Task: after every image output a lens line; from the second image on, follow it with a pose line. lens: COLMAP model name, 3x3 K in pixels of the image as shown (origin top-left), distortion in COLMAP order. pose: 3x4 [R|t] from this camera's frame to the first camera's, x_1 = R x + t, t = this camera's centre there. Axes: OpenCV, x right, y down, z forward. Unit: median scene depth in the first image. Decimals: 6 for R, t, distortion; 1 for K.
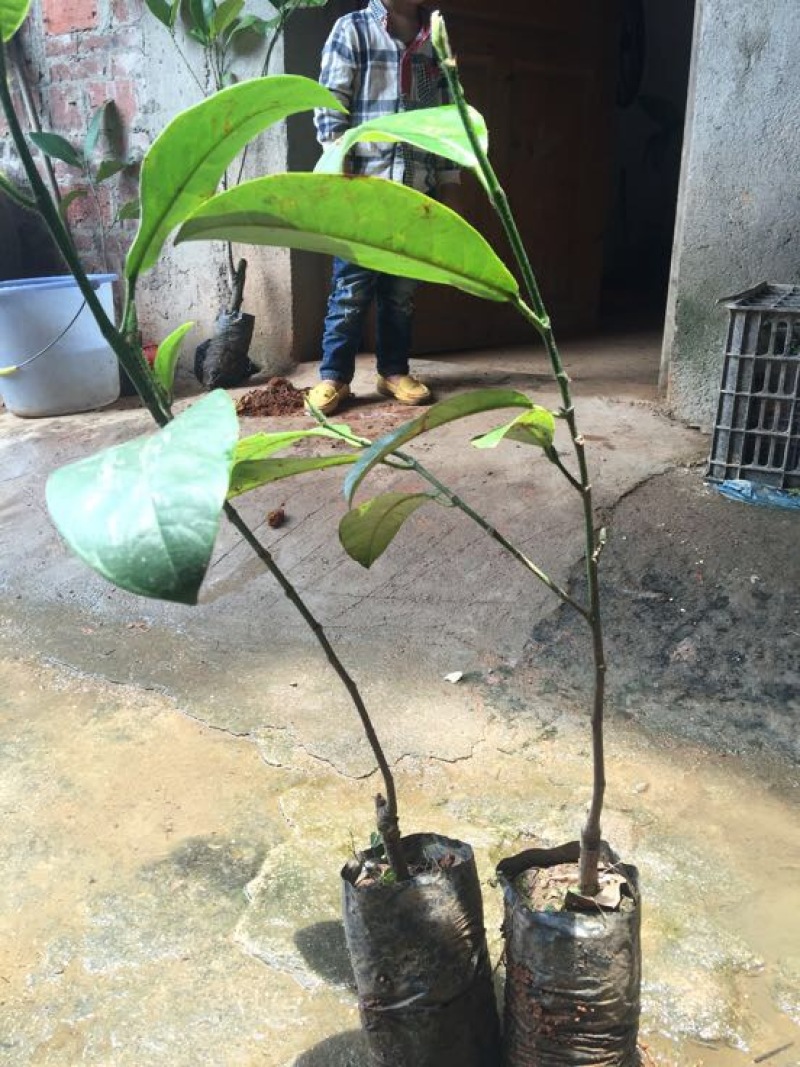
lens RADIAL K [[871.7, 0, 399.5], [0, 871.7, 527.0], [0, 0, 1]] dist [0.074998, -0.137517]
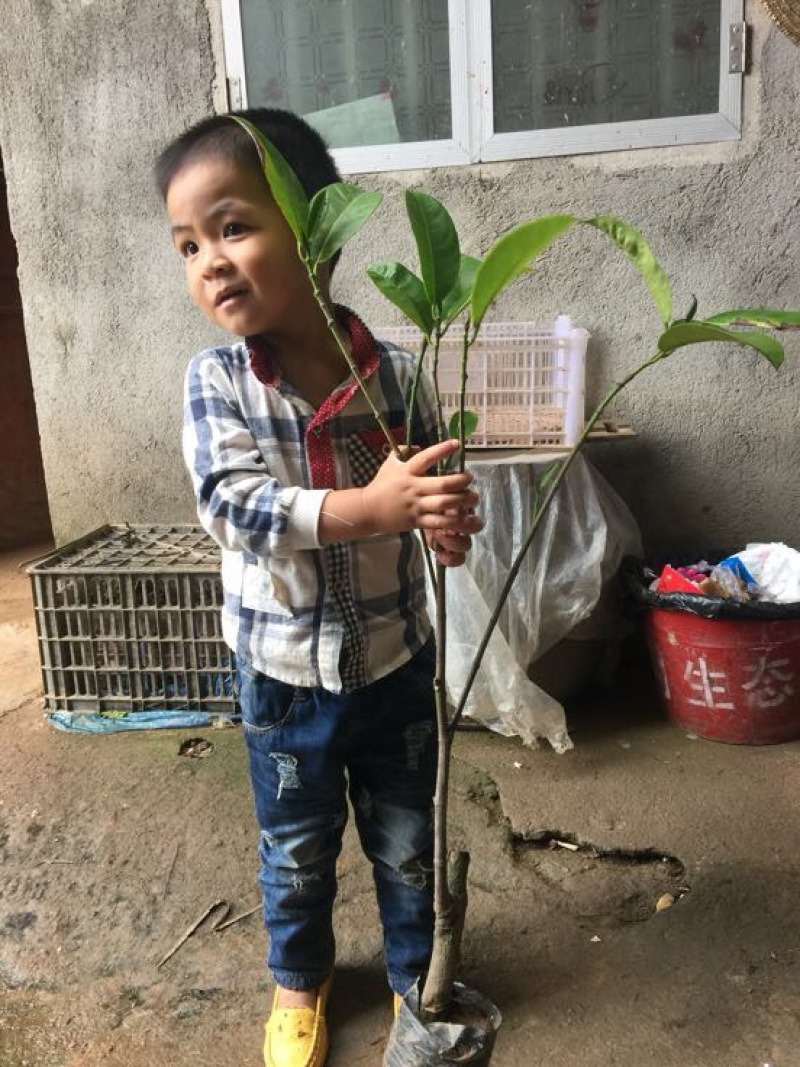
lens RADIAL K [[880.2, 0, 395.2], [0, 880.2, 534.4], [0, 0, 1]] dist [0.063412, -0.119575]
pose [[0.931697, -0.118131, 0.343490, 0.419388], [0.161260, 0.981860, -0.099735, -0.095444], [-0.325477, 0.148314, 0.933846, -0.278375]]
